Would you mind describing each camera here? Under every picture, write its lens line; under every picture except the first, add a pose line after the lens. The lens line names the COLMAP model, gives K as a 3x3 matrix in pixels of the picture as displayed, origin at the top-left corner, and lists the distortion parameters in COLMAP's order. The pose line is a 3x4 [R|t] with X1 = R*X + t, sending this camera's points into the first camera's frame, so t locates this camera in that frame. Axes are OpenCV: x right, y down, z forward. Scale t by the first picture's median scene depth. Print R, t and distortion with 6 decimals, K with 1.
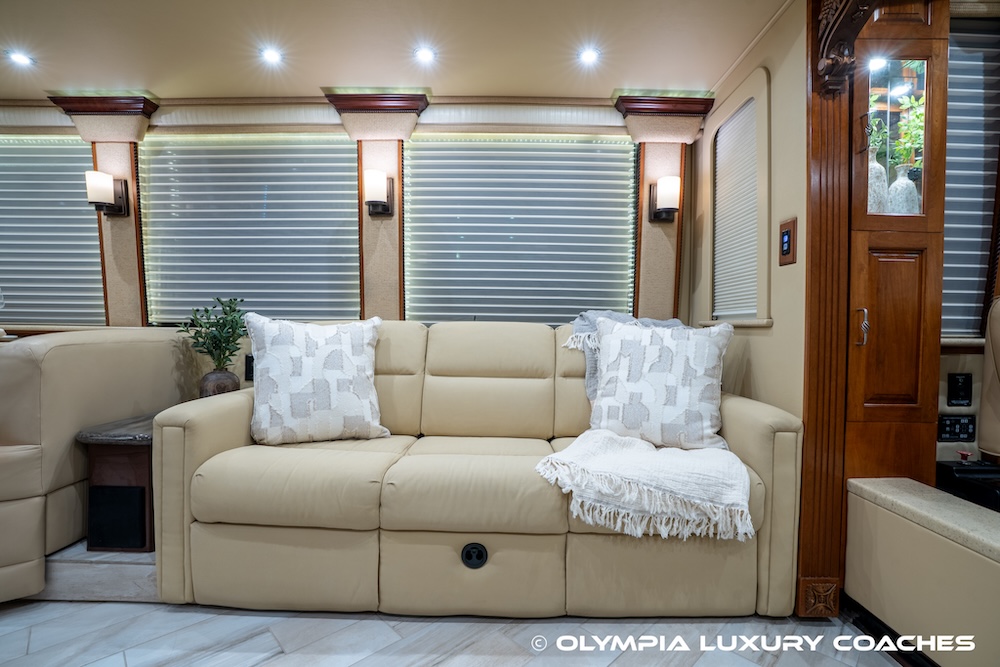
lens RADIAL K [[467.0, 0, 501.5], [0, 467.0, 329.8], [0, 0, 1]] dist [-0.071589, 0.028109]
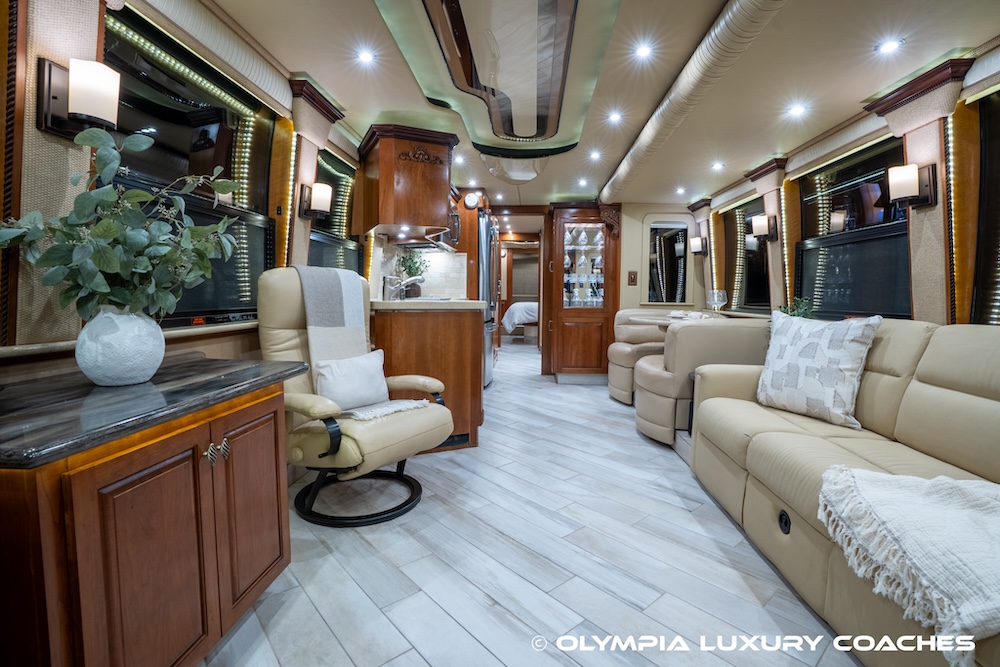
lens RADIAL K [[467.0, 0, 501.5], [0, 467.0, 329.8], [0, 0, 1]] dist [-0.071589, 0.028109]
pose [[-0.059877, 0.062463, -0.996250, 0.782074], [-0.020710, 0.997748, 0.063802, -0.043669], [0.997991, 0.024453, -0.058448, 0.229208]]
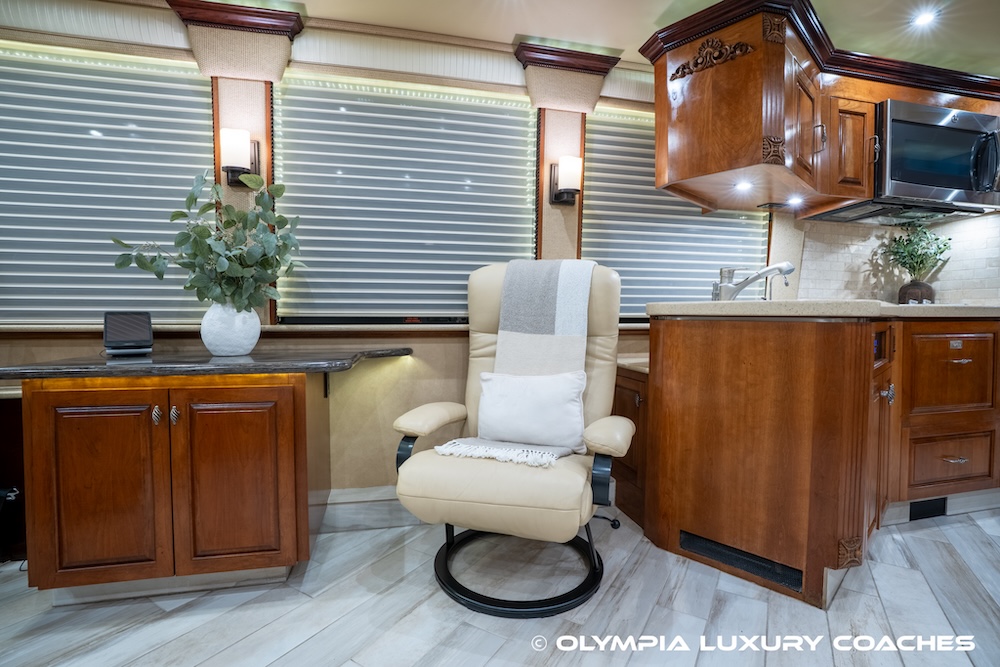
lens RADIAL K [[467.0, 0, 501.5], [0, 467.0, 329.8], [0, 0, 1]] dist [-0.071589, 0.028109]
pose [[-0.971007, -0.008316, -0.238907, -0.083234], [-0.017992, 0.999102, 0.038350, -0.009185], [0.238374, 0.041537, -0.970285, 0.614794]]
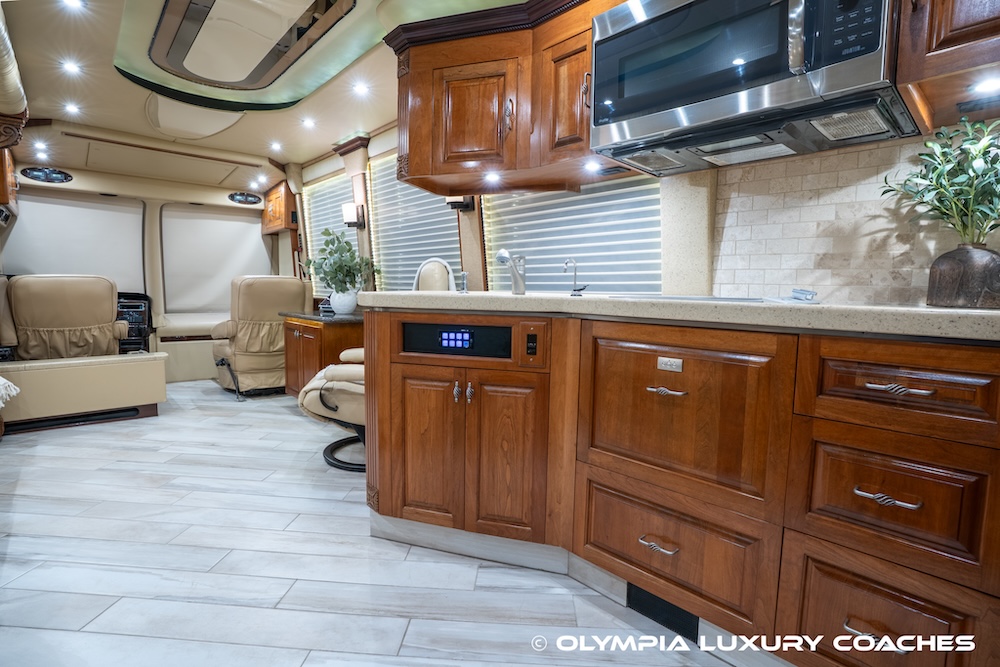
lens RADIAL K [[488.0, 0, 503.0], [0, 488.0, 329.5], [0, 0, 1]] dist [-0.077353, 0.032189]
pose [[-0.682284, -0.088388, 0.725724, -1.586583], [-0.017135, 0.994325, 0.104992, -0.066863], [-0.730886, 0.059199, -0.679927, 0.503971]]
